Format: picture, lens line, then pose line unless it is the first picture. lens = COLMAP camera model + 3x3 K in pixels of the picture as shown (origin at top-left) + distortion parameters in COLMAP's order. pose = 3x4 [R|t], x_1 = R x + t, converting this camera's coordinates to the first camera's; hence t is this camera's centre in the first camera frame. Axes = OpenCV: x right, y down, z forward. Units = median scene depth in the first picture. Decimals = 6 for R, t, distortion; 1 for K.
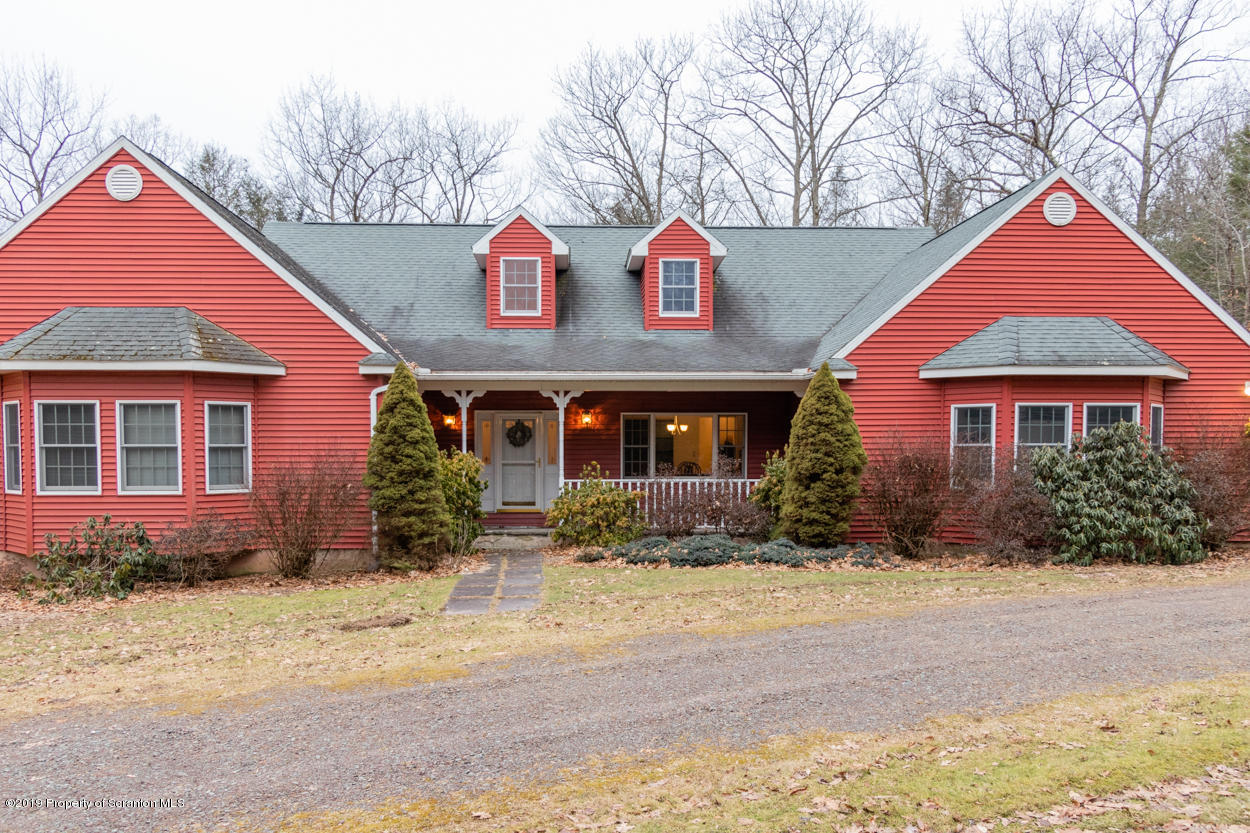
lens RADIAL K [[1023.0, 0, 622.0], [0, 1023.0, 492.3], [0, 0, 1]] dist [-0.012710, -0.006950]
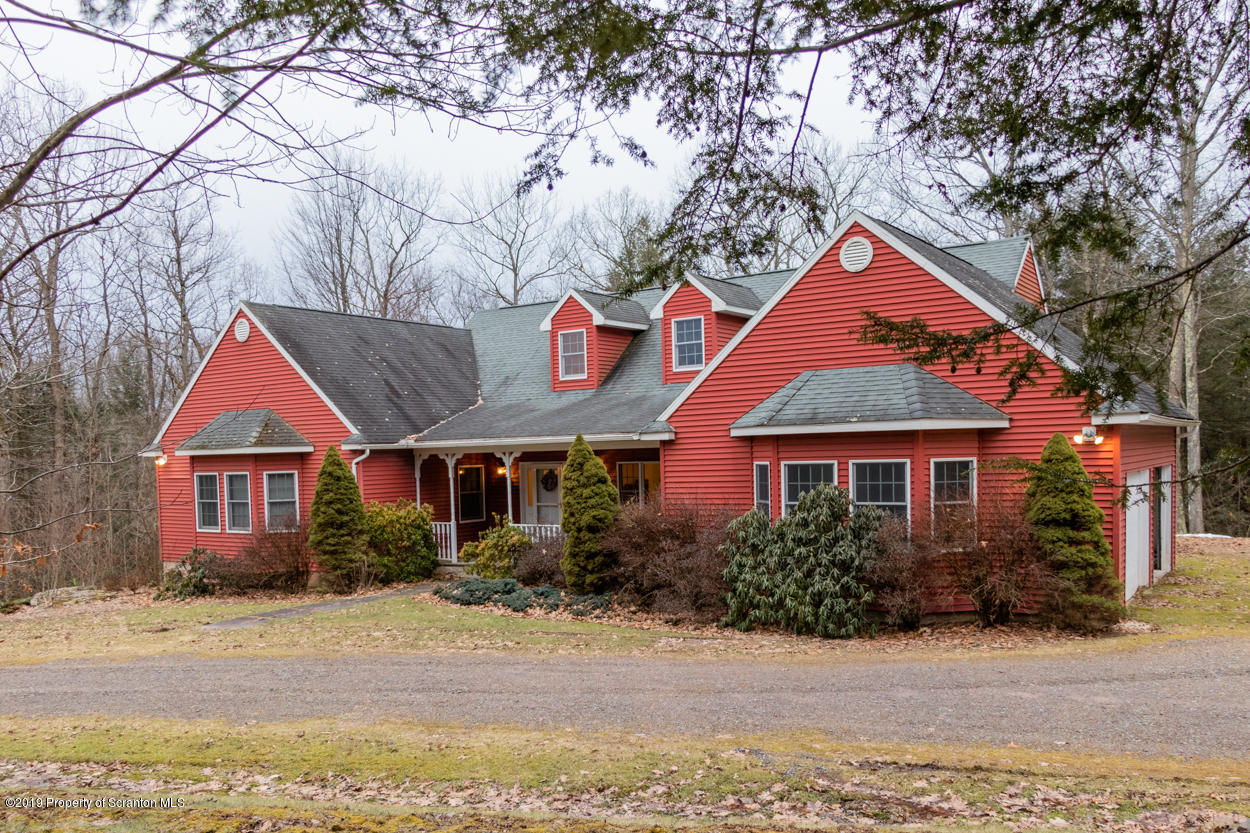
lens RADIAL K [[1023.0, 0, 622.0], [0, 1023.0, 492.3], [0, 0, 1]] dist [-0.012710, -0.006950]
pose [[0.795298, 0.003621, -0.606208, 0.837580], [0.002603, 0.999953, 0.009387, -0.064840], [0.606213, -0.009043, 0.795251, 0.104031]]
